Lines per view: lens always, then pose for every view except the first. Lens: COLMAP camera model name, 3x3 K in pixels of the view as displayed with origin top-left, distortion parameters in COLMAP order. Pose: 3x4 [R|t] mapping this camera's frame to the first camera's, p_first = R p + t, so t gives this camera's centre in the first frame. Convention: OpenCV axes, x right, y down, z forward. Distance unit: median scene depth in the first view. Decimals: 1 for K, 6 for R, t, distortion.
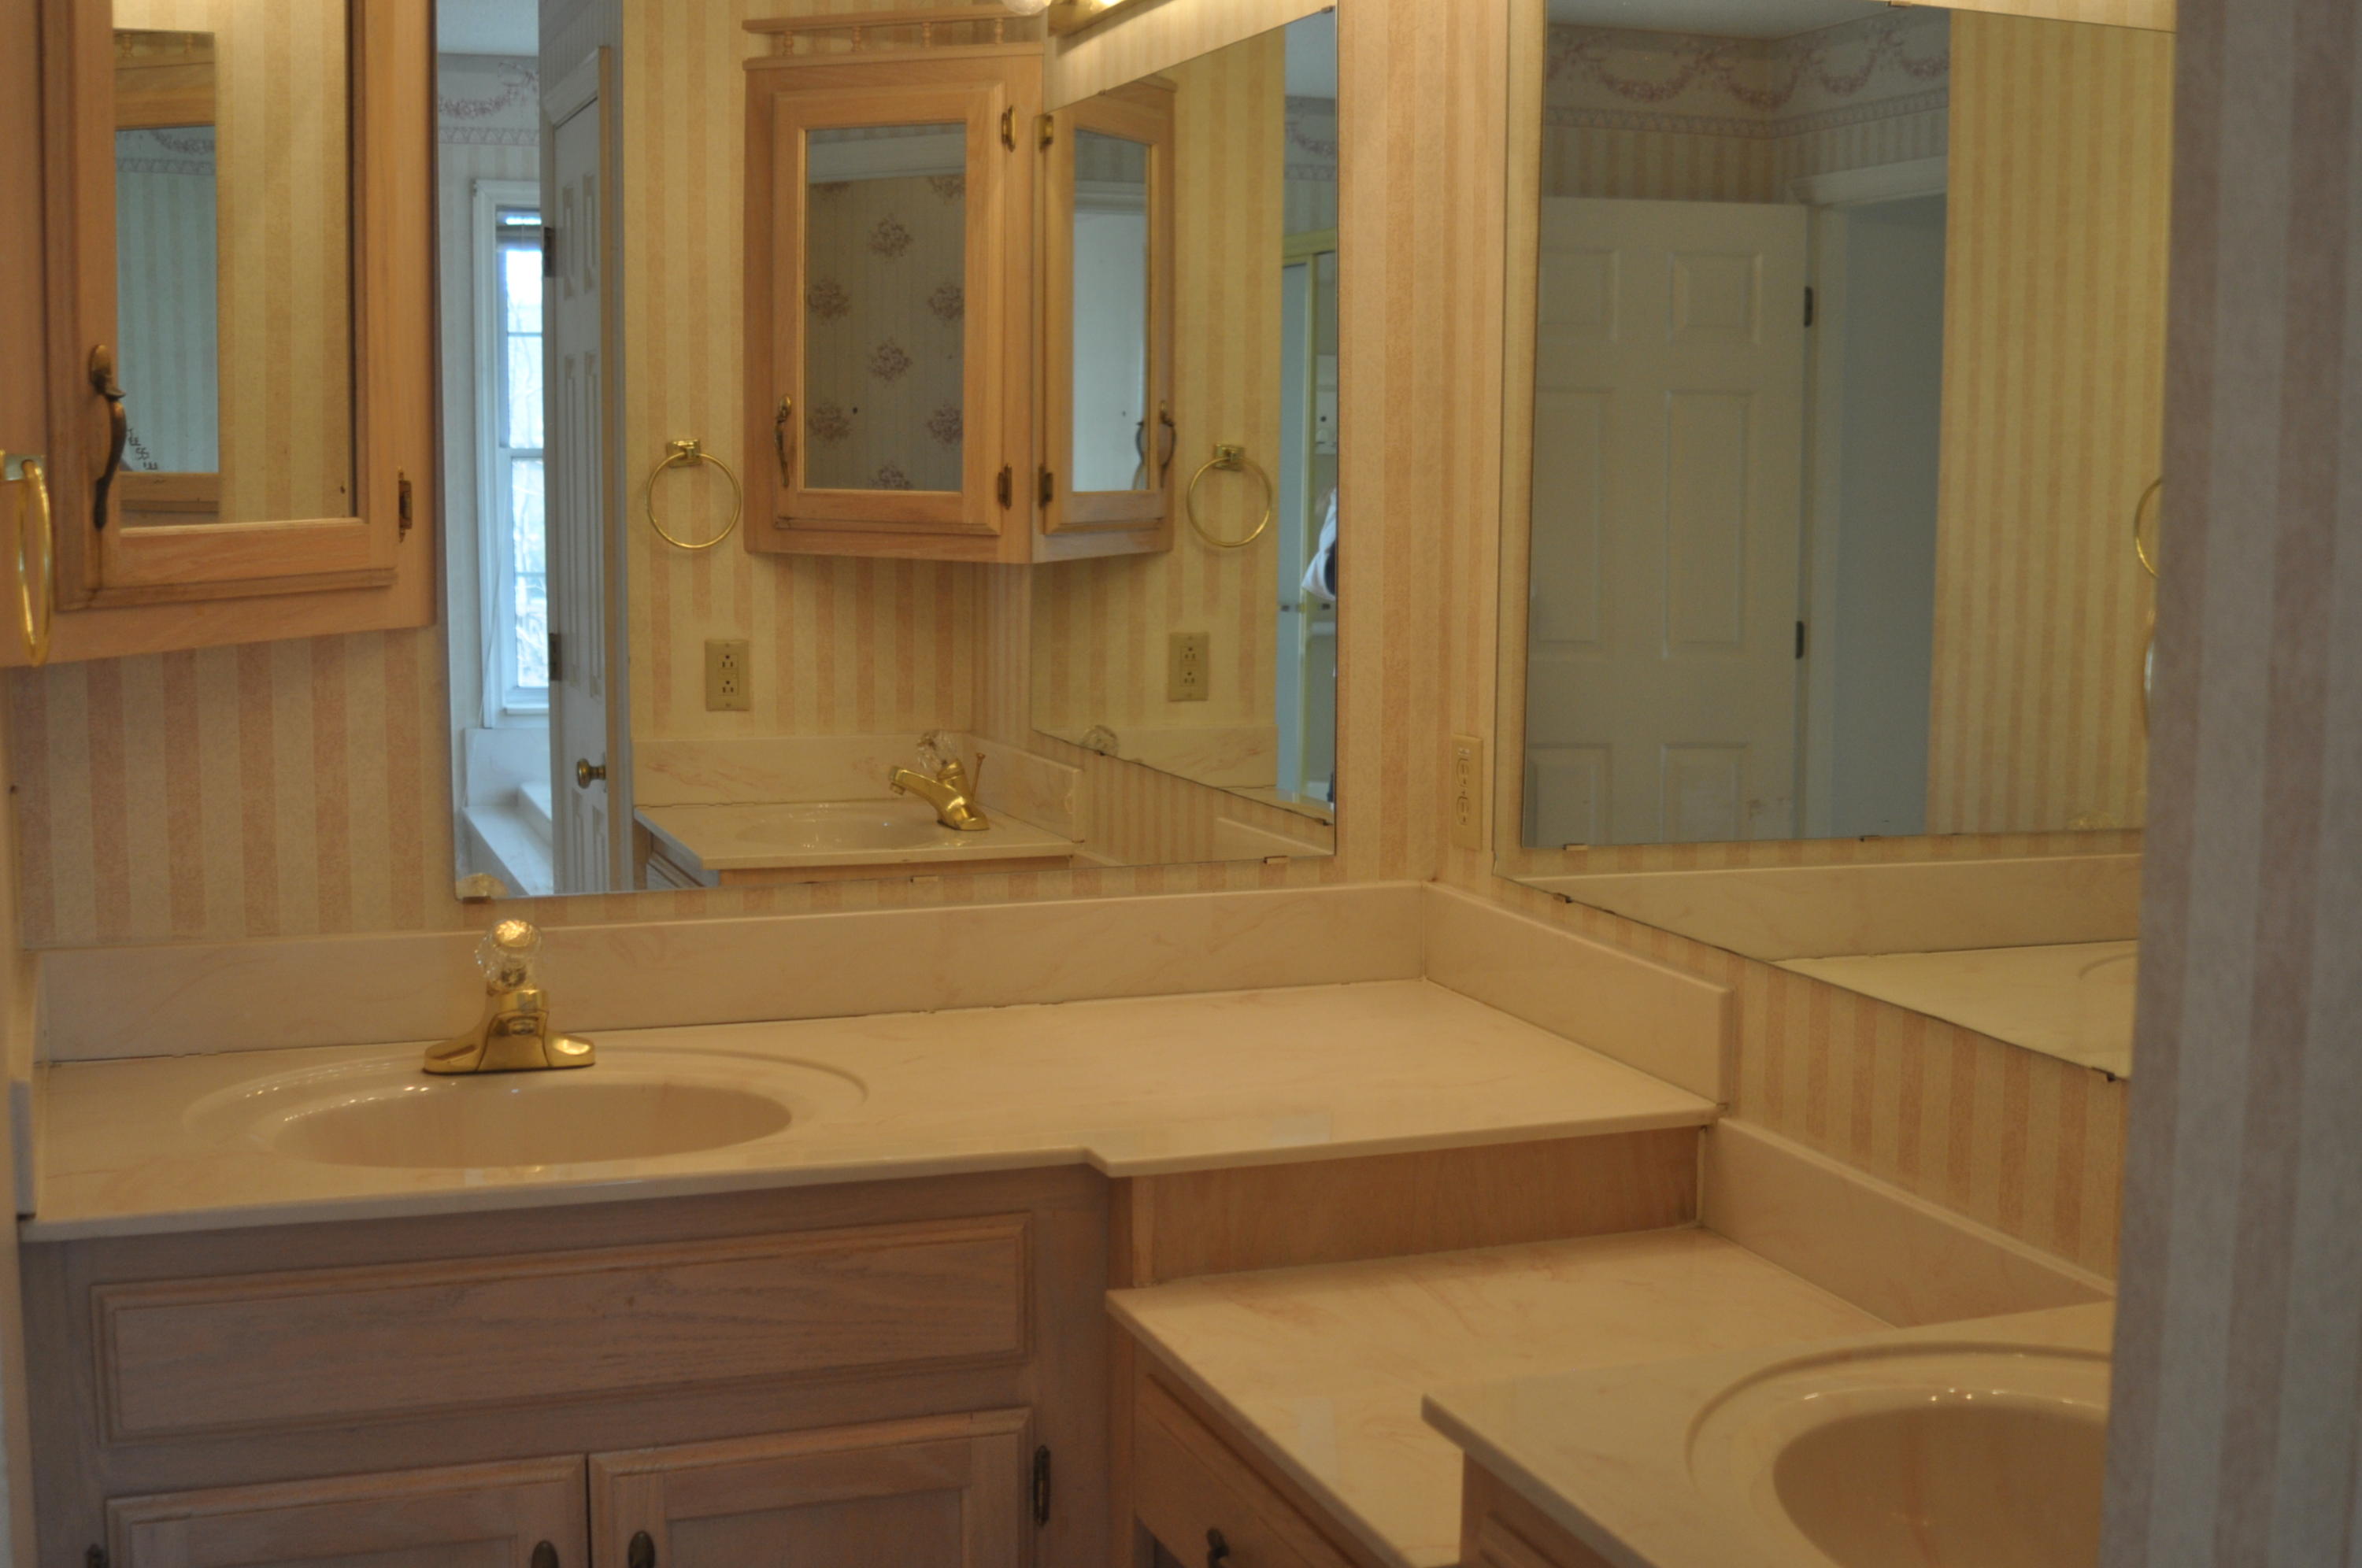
lens RADIAL K [[2904.8, 0, 1174.5], [0, 2904.8, 789.9], [0, 0, 1]] dist [-0.125886, 0.000000]
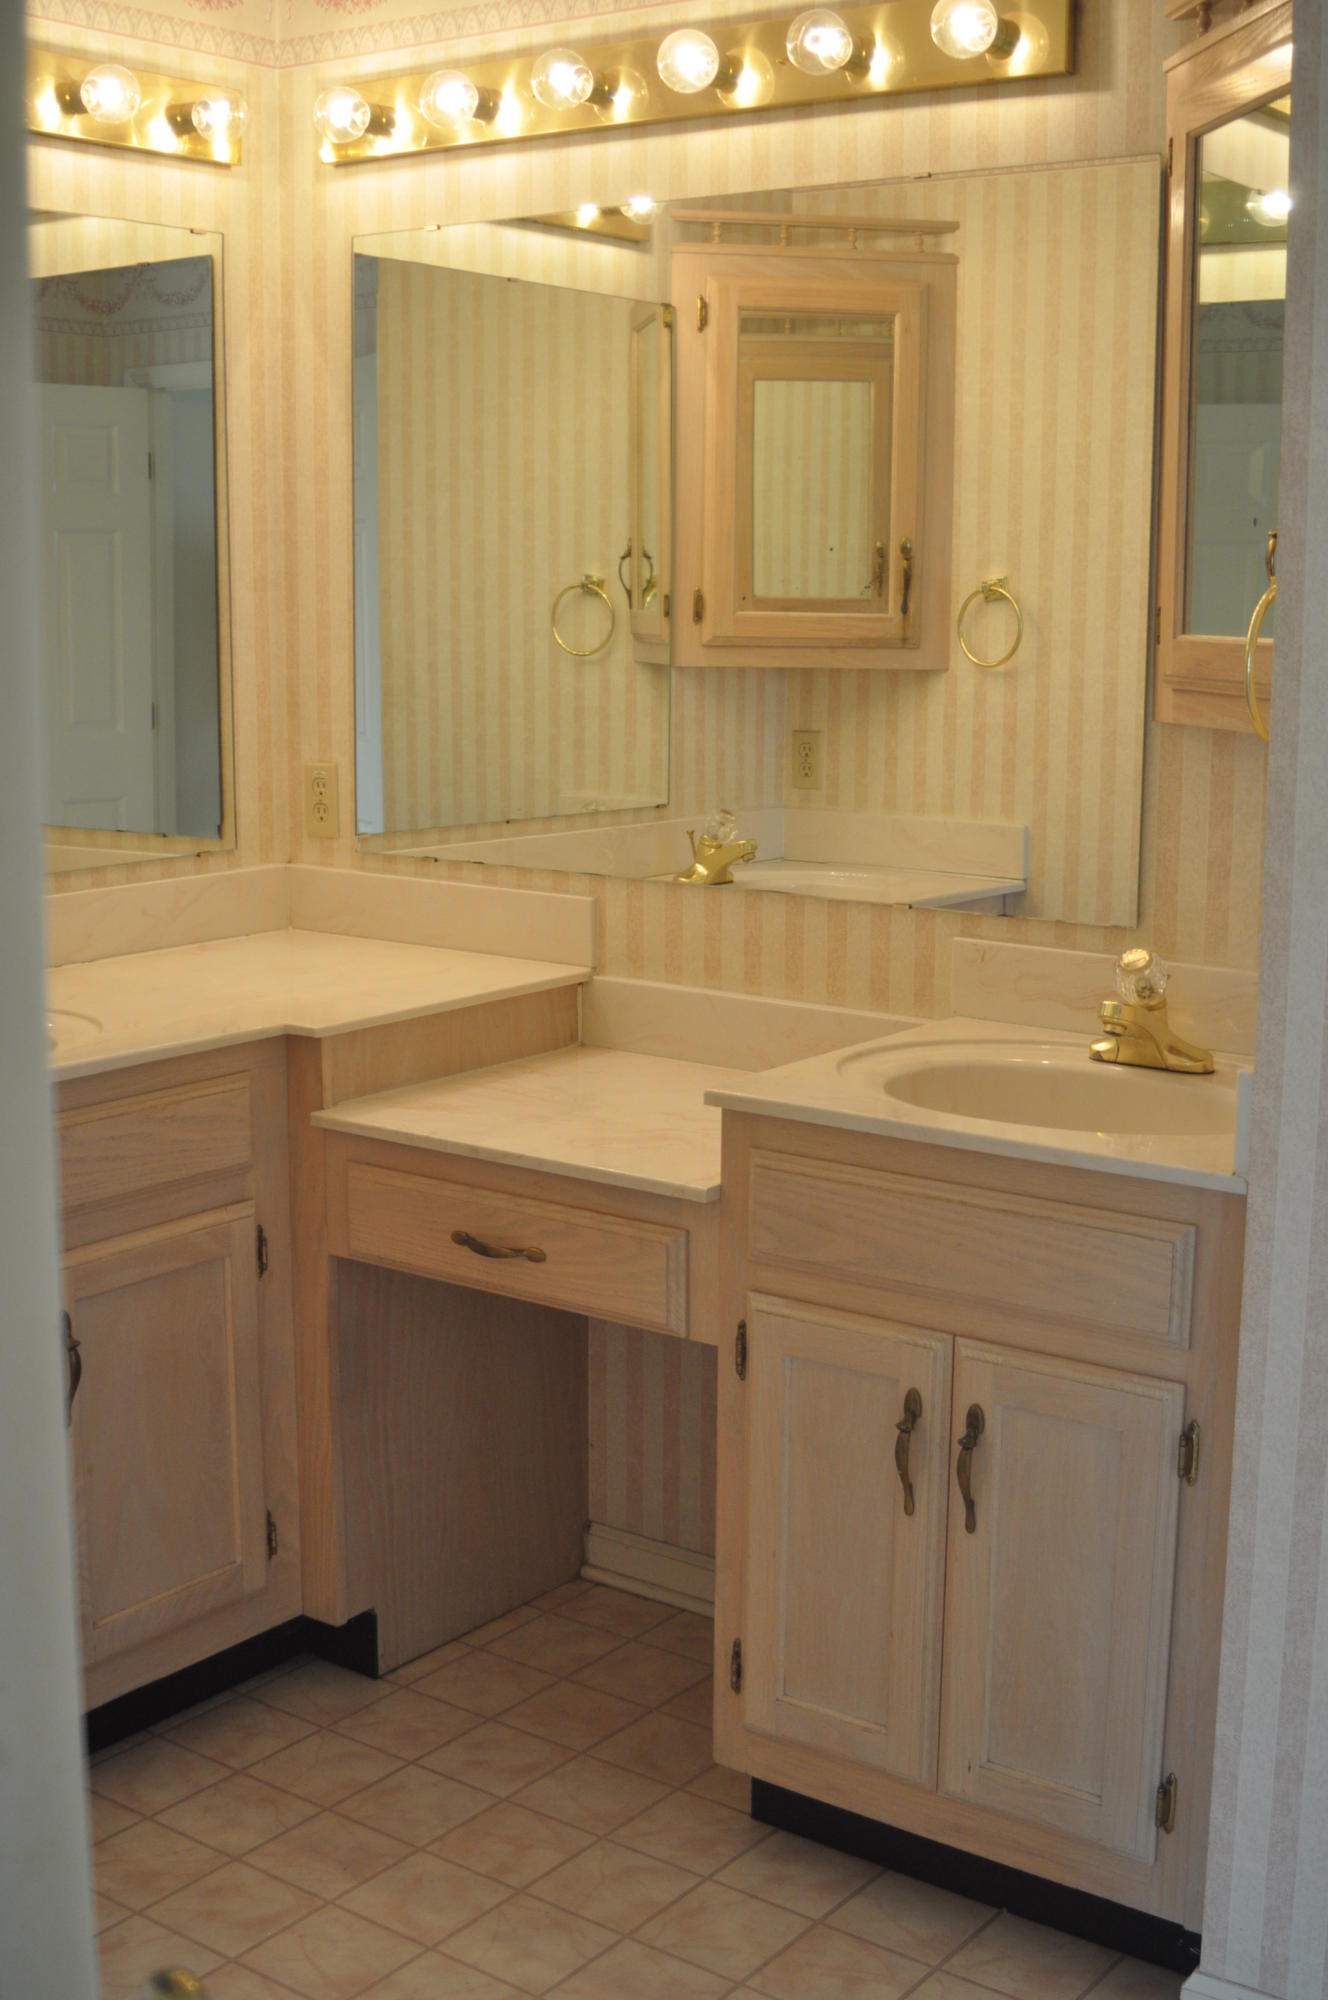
lens RADIAL K [[2459.9, 0, 664.6], [0, 2459.9, 1002.1], [0, 0, 1]] dist [-0.125886, 0.000000]
pose [[0.833103, -0.098453, 0.544285, -0.463672], [0.067533, 0.994774, 0.076572, 0.019937], [-0.548980, -0.027035, 0.835398, -0.168278]]
